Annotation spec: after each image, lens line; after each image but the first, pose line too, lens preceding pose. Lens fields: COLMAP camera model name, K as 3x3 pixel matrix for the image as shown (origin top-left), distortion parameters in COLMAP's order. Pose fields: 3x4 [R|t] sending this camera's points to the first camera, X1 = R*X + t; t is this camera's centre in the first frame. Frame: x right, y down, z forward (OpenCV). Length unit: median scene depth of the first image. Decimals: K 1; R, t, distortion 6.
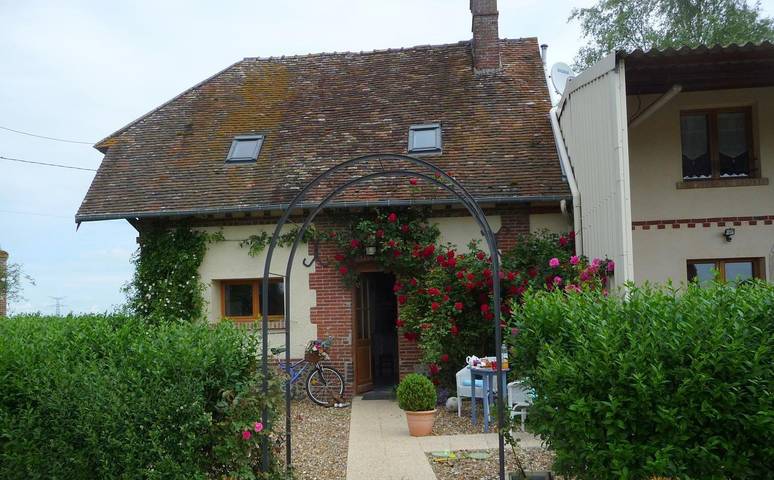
lens RADIAL K [[1282.7, 0, 386.9], [0, 1282.7, 240.4], [0, 0, 1]] dist [-0.042710, 0.000000]
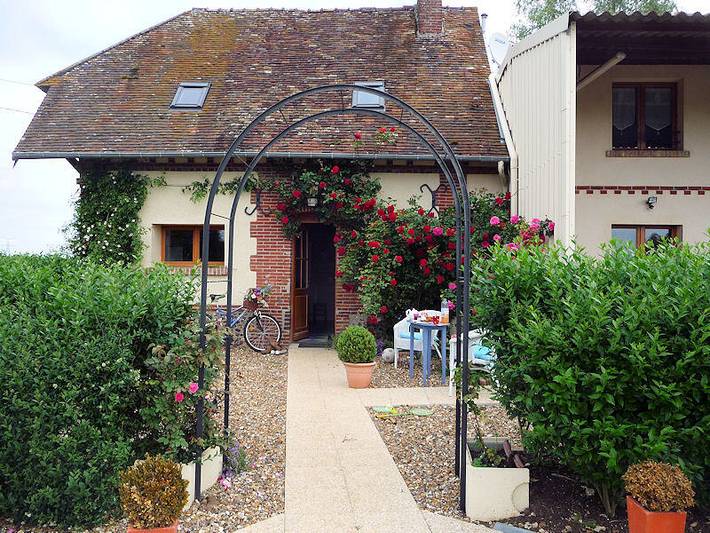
lens RADIAL K [[709.5, 0, 354.3], [0, 709.5, 264.9], [0, 0, 1]] dist [-0.031759, 0.000000]
pose [[0.992919, 0.037389, 0.112754, -0.041714], [-0.043719, 0.997572, 0.054202, 0.026200], [-0.110454, -0.058748, 0.992143, 0.439956]]
